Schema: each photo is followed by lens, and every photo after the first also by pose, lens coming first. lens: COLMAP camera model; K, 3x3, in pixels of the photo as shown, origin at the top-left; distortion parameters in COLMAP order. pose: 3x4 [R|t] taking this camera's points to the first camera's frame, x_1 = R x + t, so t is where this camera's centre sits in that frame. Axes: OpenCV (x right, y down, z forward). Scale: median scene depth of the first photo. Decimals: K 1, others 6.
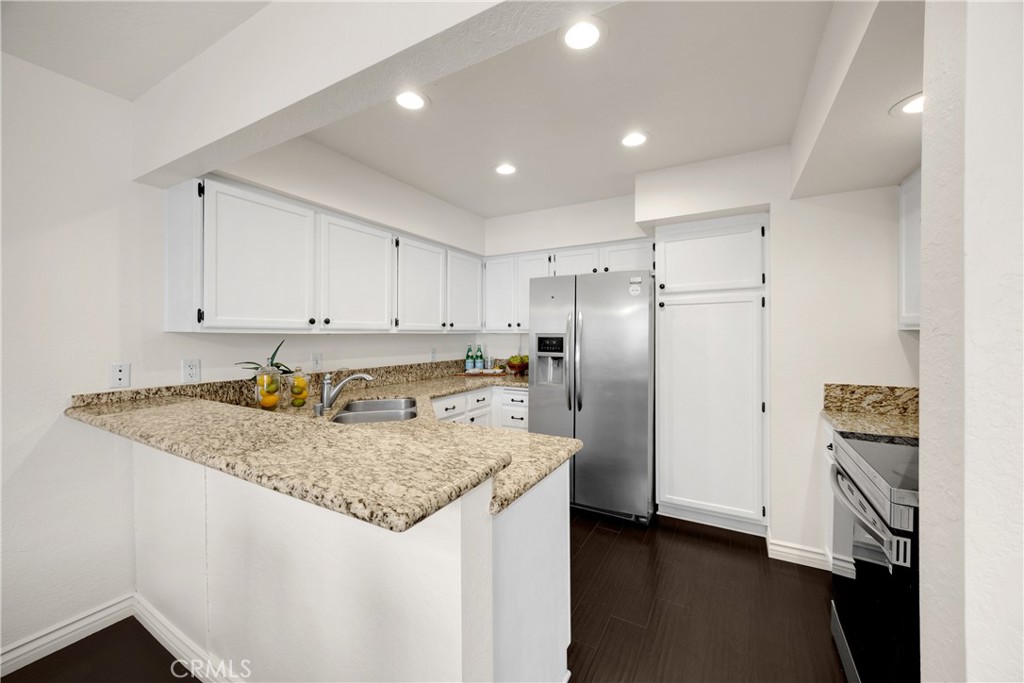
lens RADIAL K [[383.9, 0, 516.7], [0, 383.9, 336.3], [0, 0, 1]] dist [-0.002806, 0.000162]
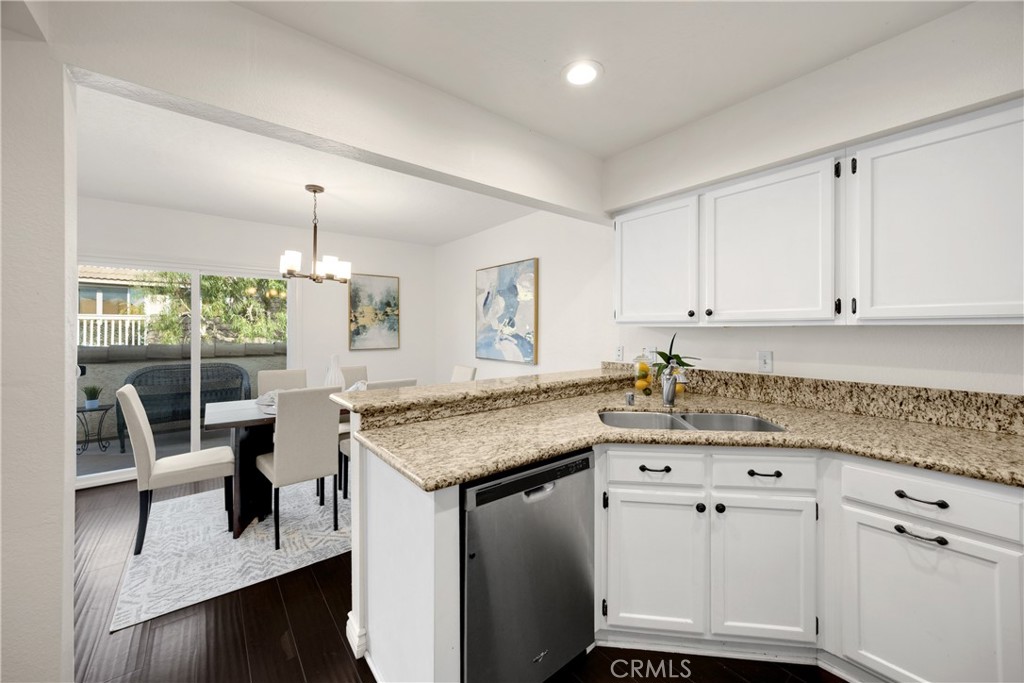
lens RADIAL K [[383.9, 0, 507.4], [0, 383.9, 326.1], [0, 0, 1]] dist [-0.002806, 0.000162]
pose [[-0.383511, -0.003687, -0.923529, 0.385191], [-0.000995, 0.999993, -0.003579, -0.003809], [0.923536, -0.000454, -0.383512, 0.709317]]
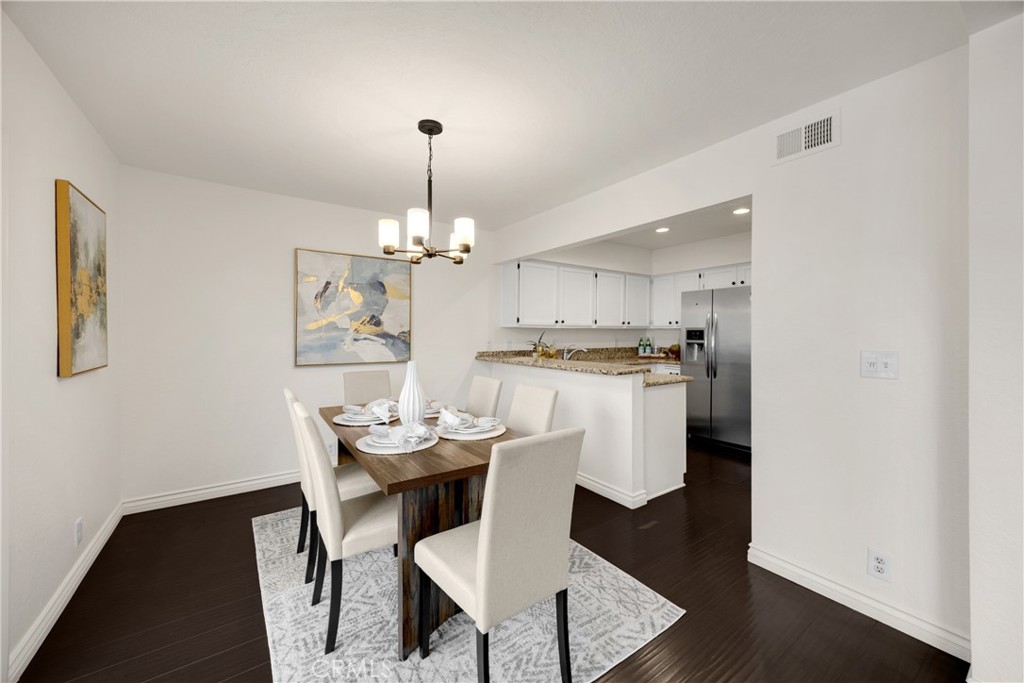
lens RADIAL K [[383.9, 0, 511.9], [0, 383.9, 339.3], [0, 0, 1]] dist [-0.002806, 0.000162]
pose [[0.895811, 0.006591, -0.444387, 0.108796], [-0.002449, 0.999948, 0.009894, 0.023900], [0.444429, -0.007775, 0.895780, -0.668761]]
